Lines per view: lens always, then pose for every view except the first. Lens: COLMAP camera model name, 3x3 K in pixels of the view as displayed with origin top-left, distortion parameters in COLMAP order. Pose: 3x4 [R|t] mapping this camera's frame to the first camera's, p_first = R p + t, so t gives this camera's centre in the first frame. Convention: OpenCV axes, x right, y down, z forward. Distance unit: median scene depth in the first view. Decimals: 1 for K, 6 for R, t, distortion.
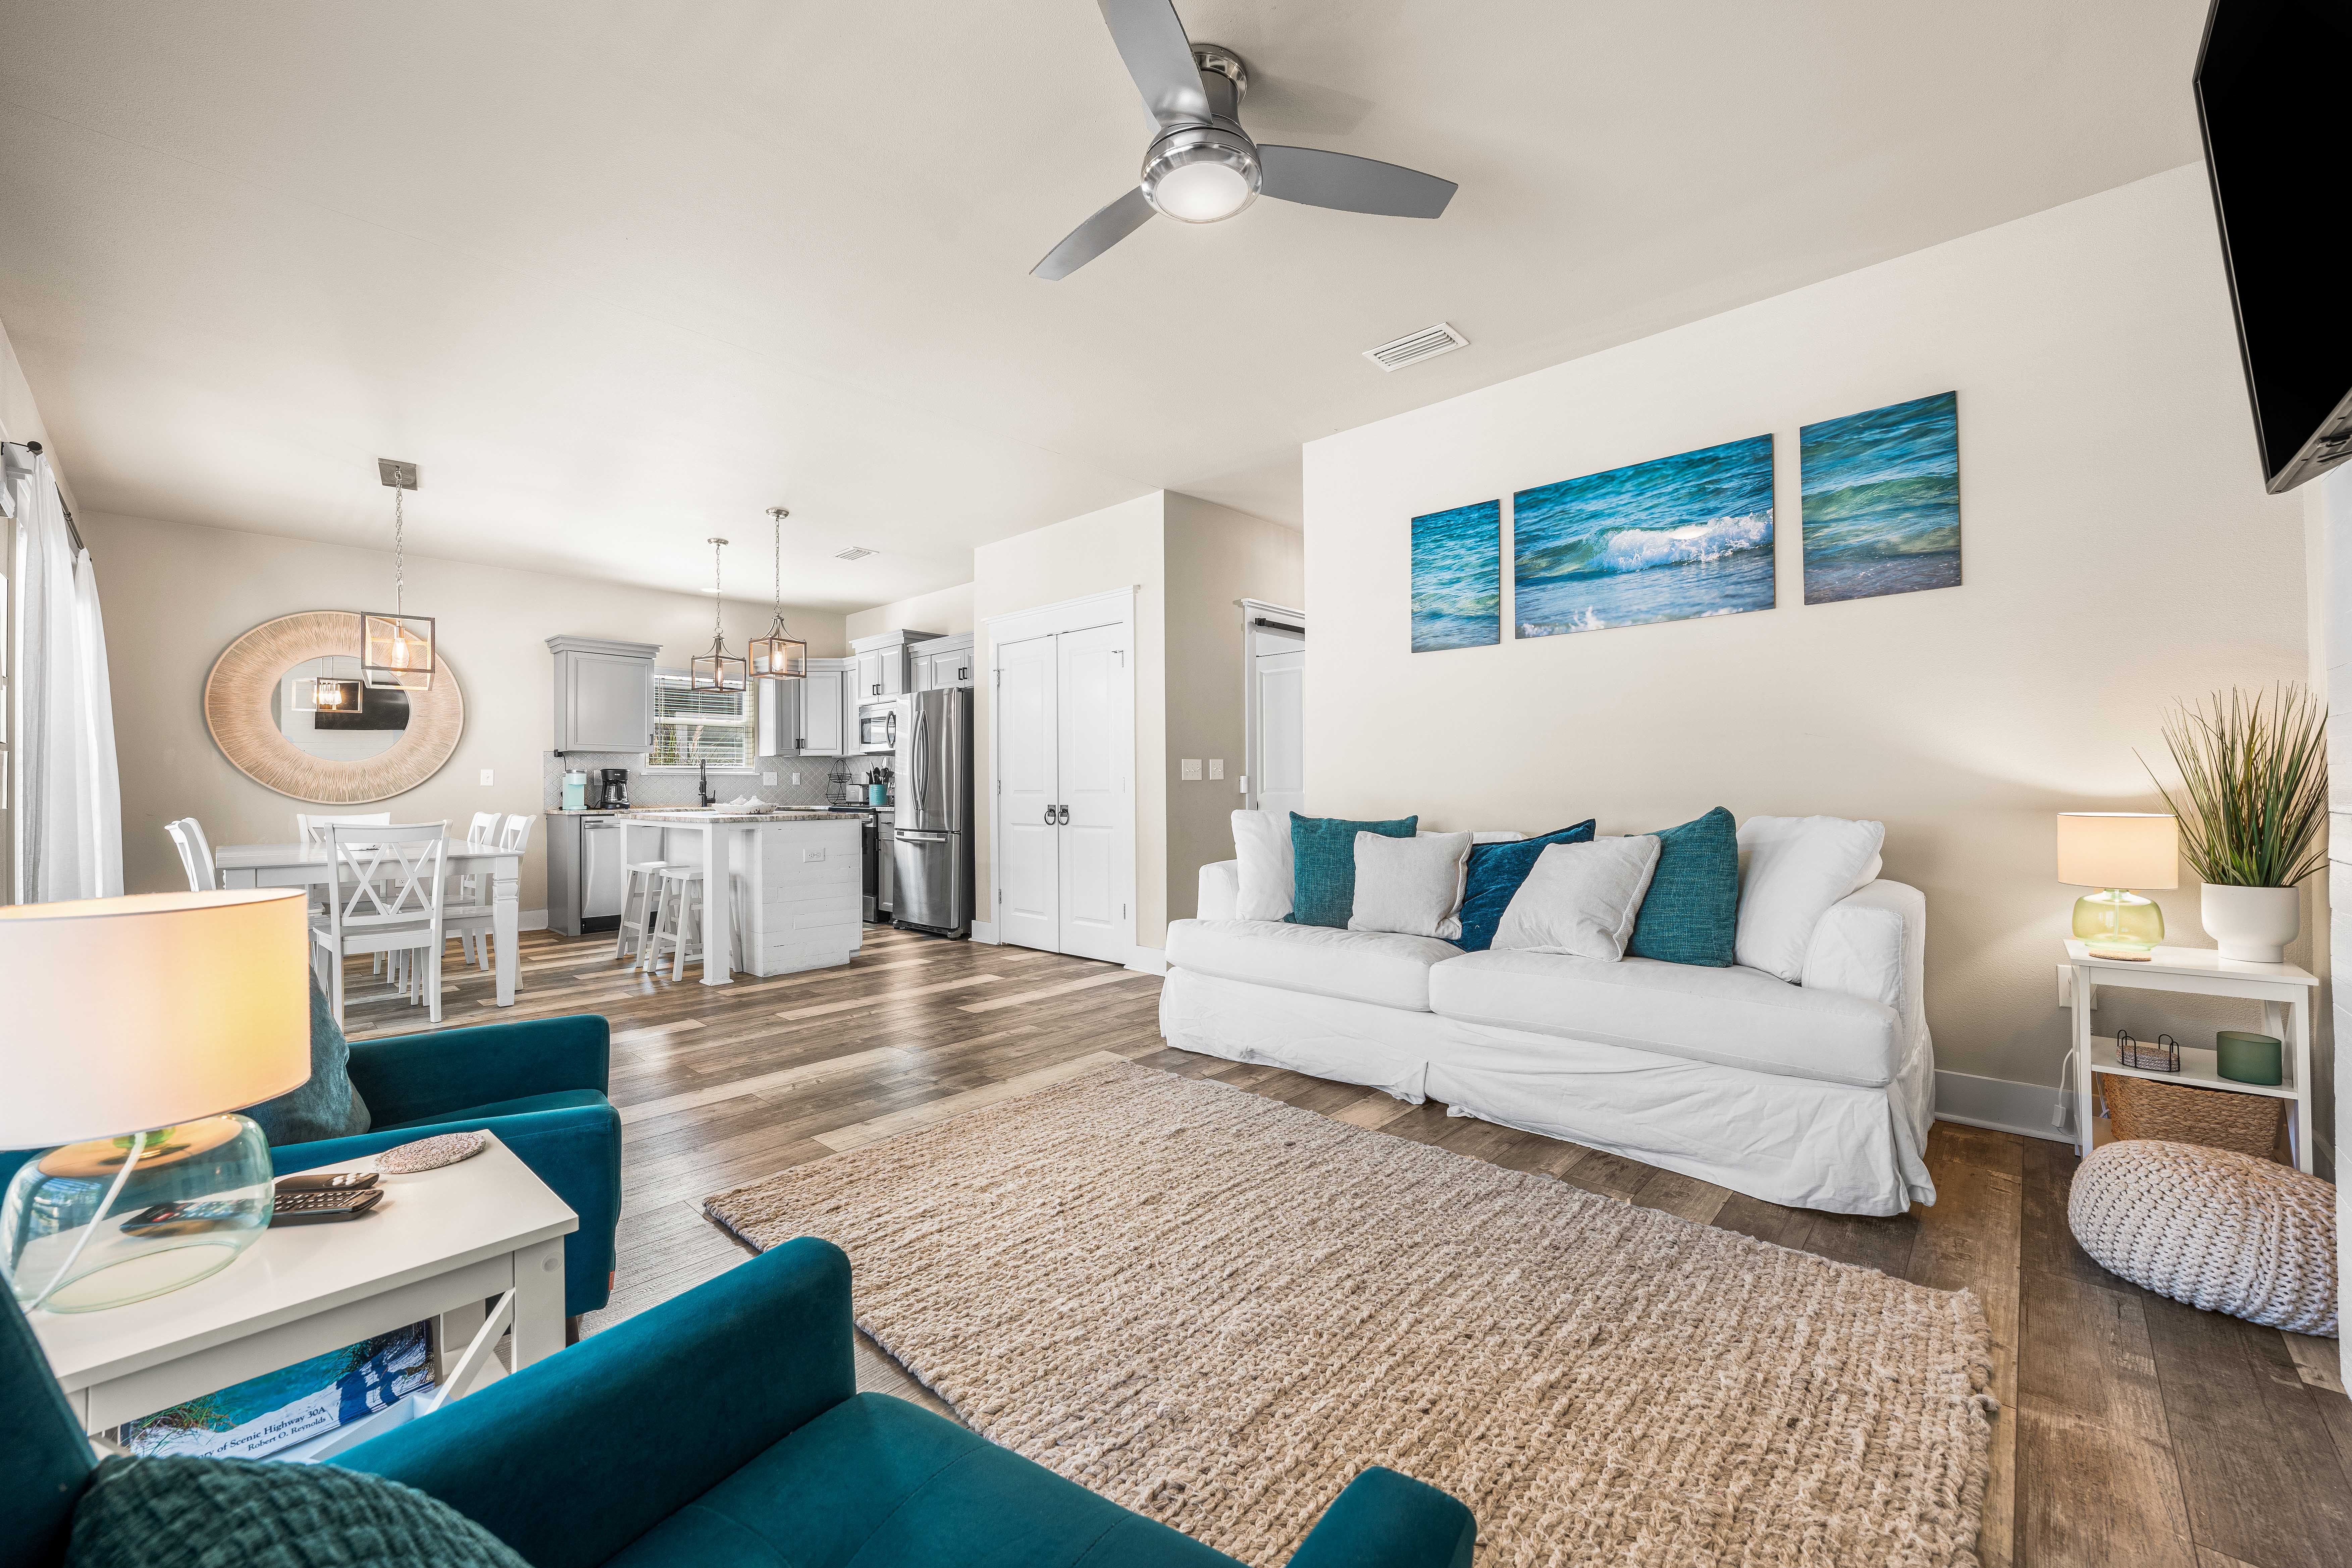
lens RADIAL K [[926.8, 0, 1178.7], [0, 926.8, 779.7], [0, 0, 1]] dist [0.000346, 0.000025]
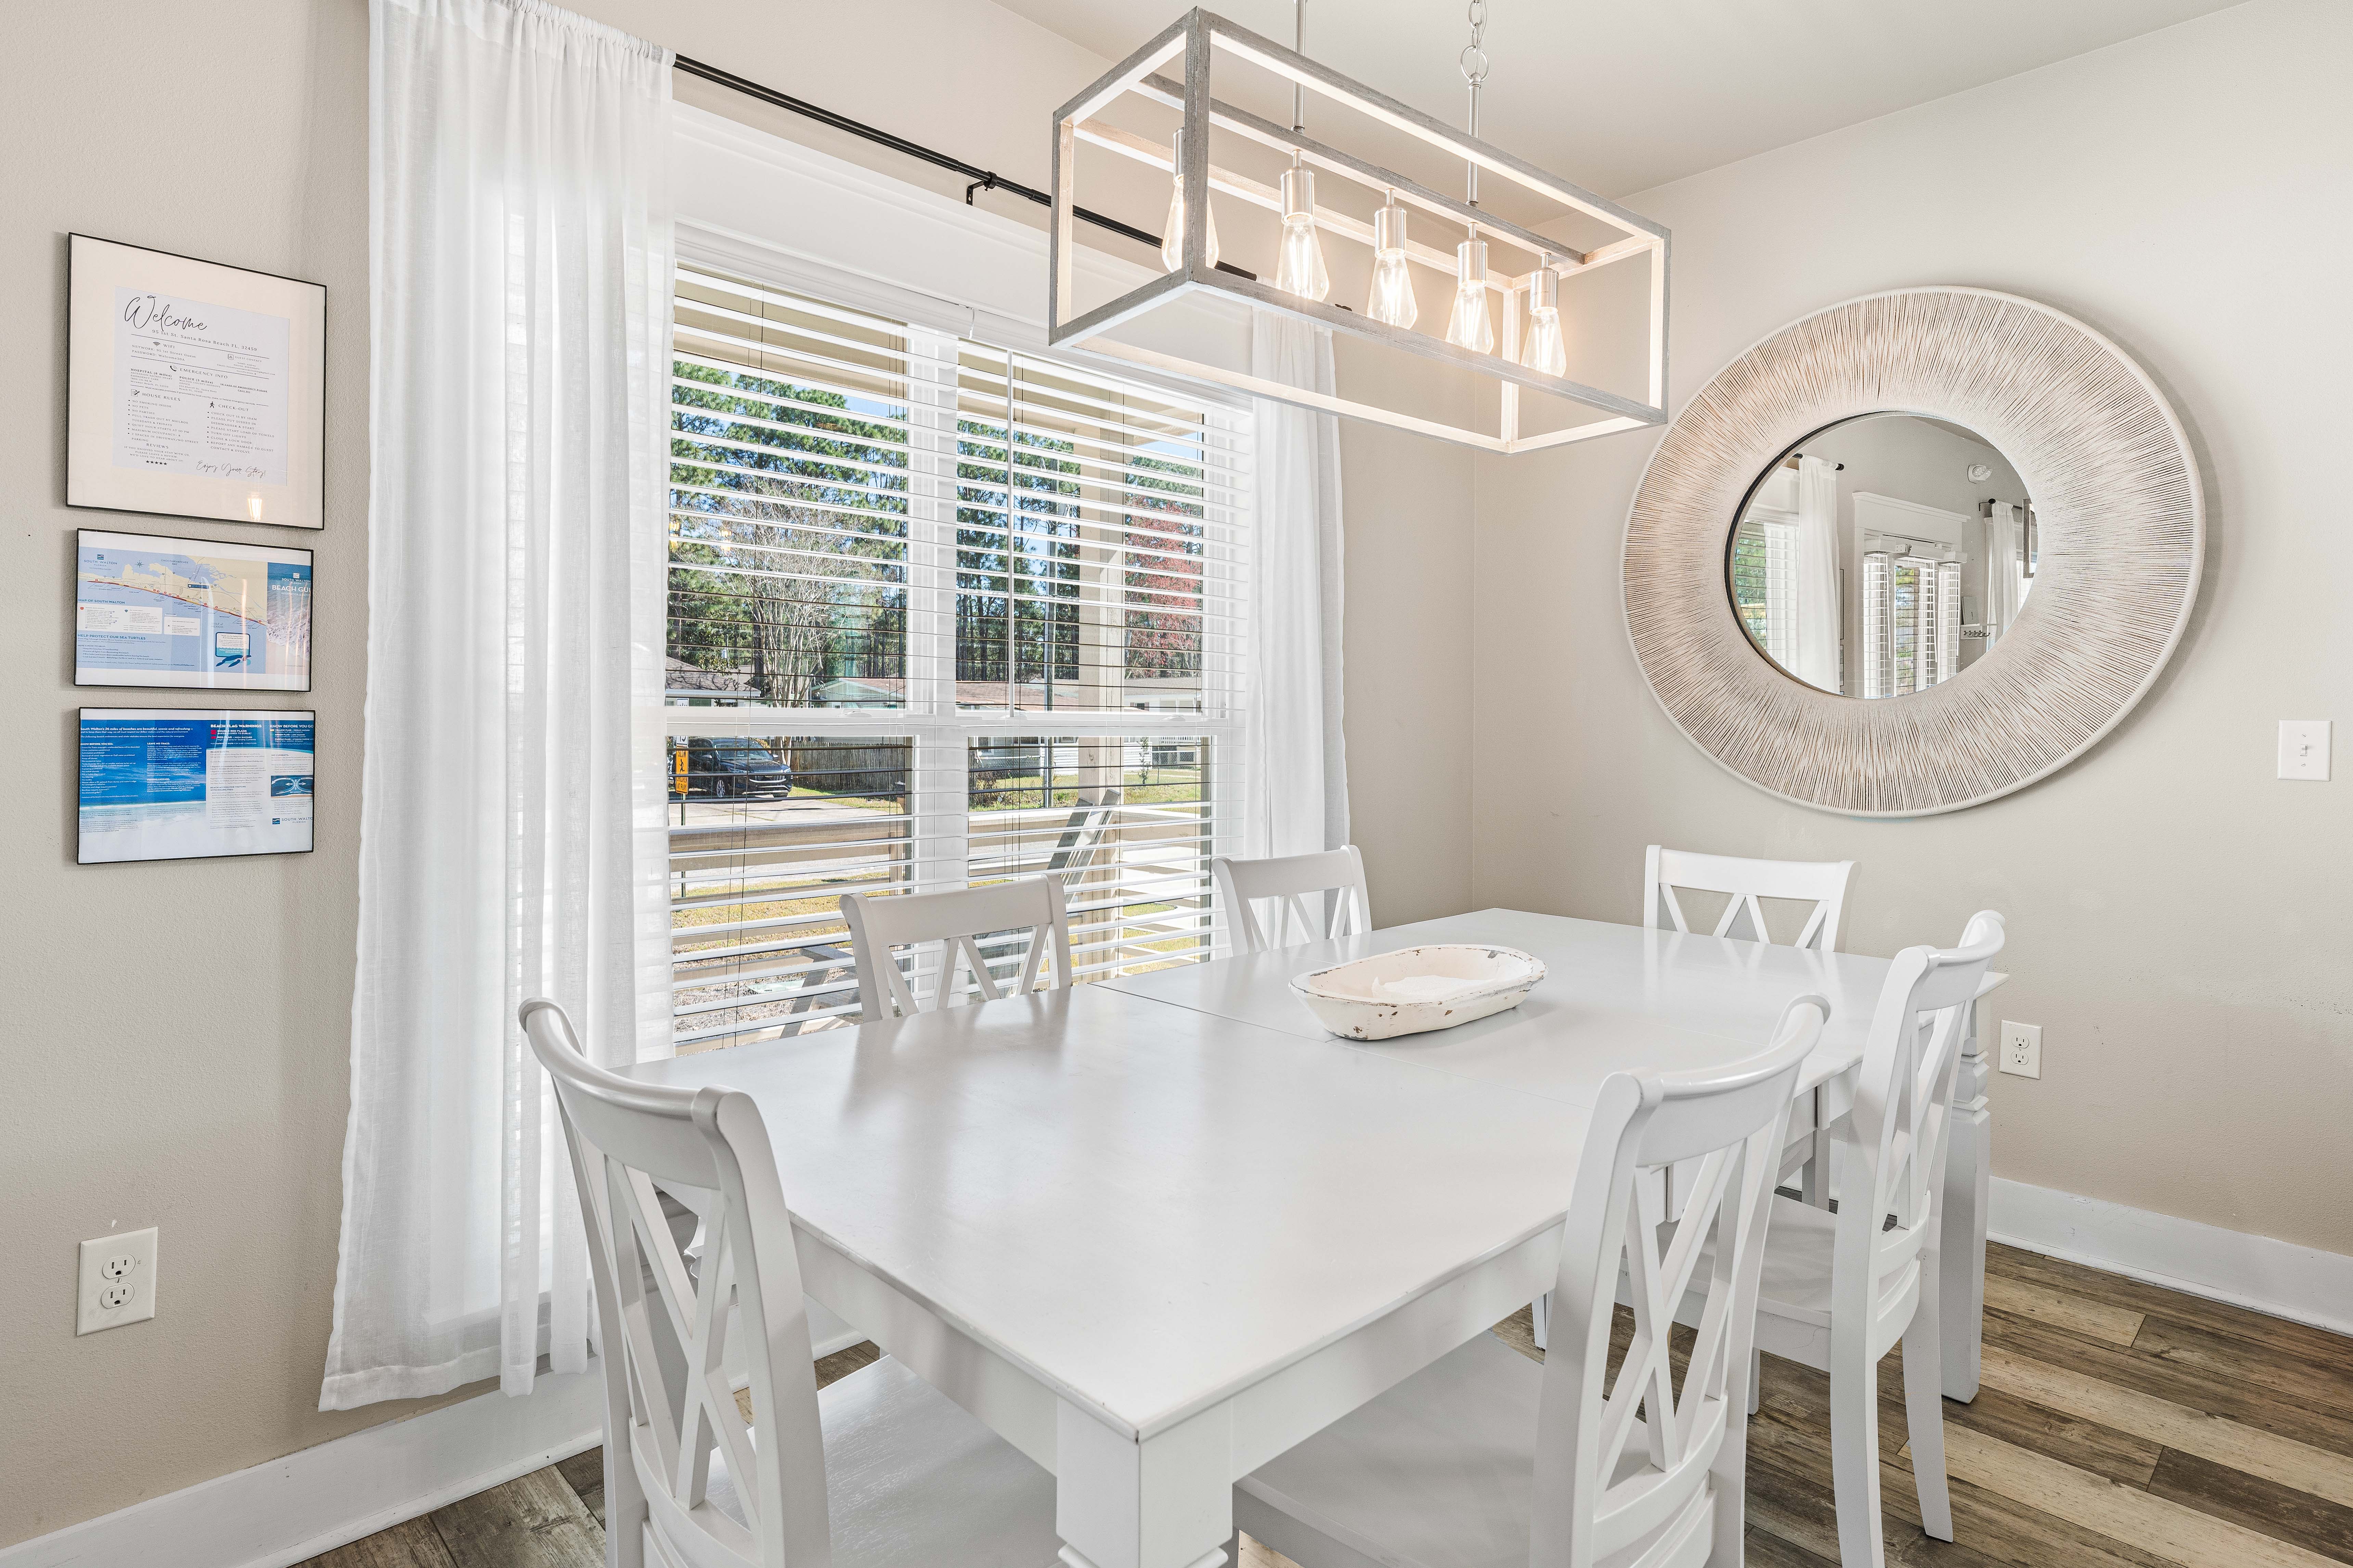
lens RADIAL K [[1232.3, 0, 1198.5], [0, 1232.3, 730.6], [0, 0, 1]] dist [-0.002078, -0.000174]
pose [[-0.081084, 0.004924, -0.996695, -0.374068], [0.001053, 0.999988, 0.004855, -0.010809], [0.996707, -0.000656, -0.081089, 0.734419]]
